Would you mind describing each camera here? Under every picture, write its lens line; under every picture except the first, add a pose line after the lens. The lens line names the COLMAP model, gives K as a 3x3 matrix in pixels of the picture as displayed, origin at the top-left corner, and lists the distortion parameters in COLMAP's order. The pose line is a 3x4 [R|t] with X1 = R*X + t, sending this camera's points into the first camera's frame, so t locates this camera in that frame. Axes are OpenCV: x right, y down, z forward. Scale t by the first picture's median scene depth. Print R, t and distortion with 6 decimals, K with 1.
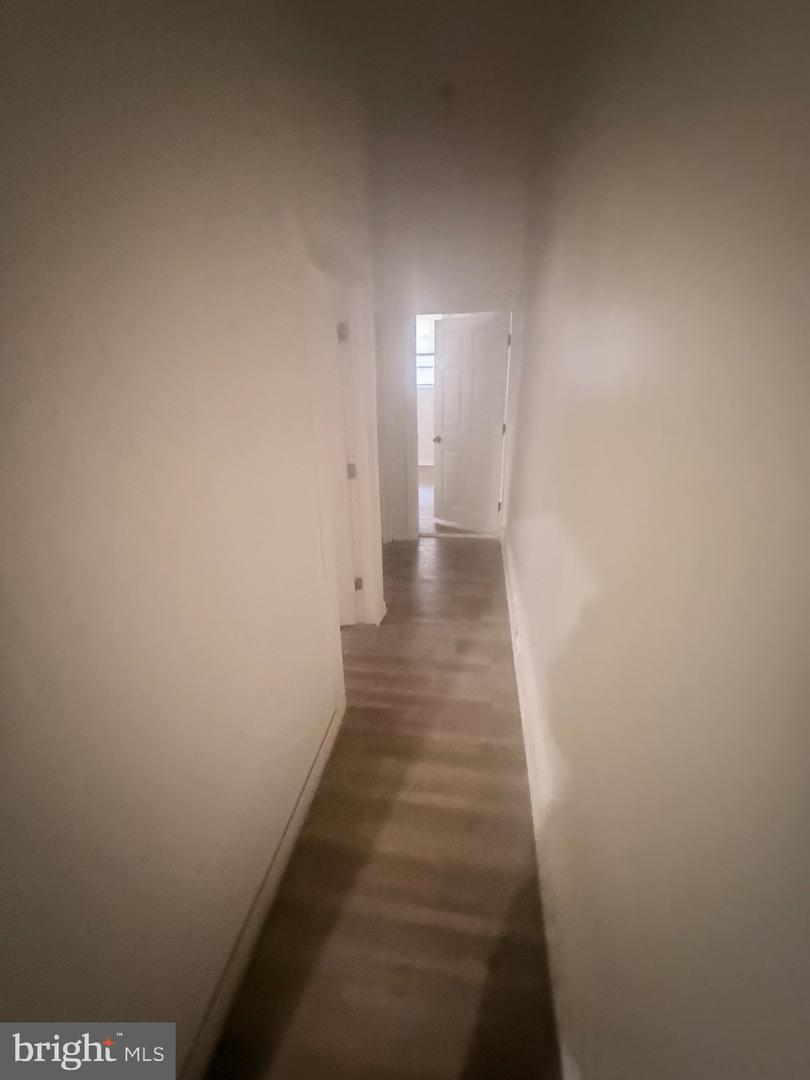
lens RADIAL K [[432.1, 0, 409.4], [0, 432.1, 539.4], [0, 0, 1]] dist [-0.000503, 0.000195]
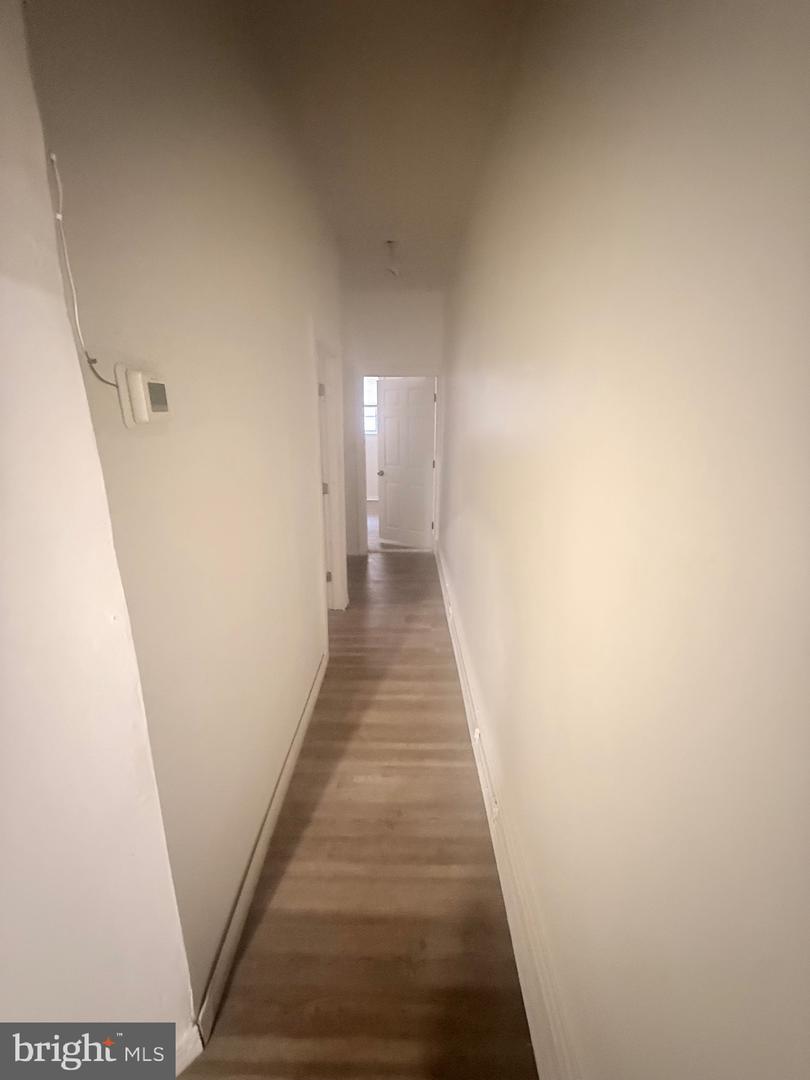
lens RADIAL K [[432.1, 0, 403.2], [0, 432.1, 541.4], [0, 0, 1]] dist [-0.000503, 0.000195]
pose [[0.990099, -0.019275, 0.139042, -0.057162], [0.032618, 0.995006, -0.094333, 0.096823], [-0.136529, 0.097934, 0.985783, -0.244926]]
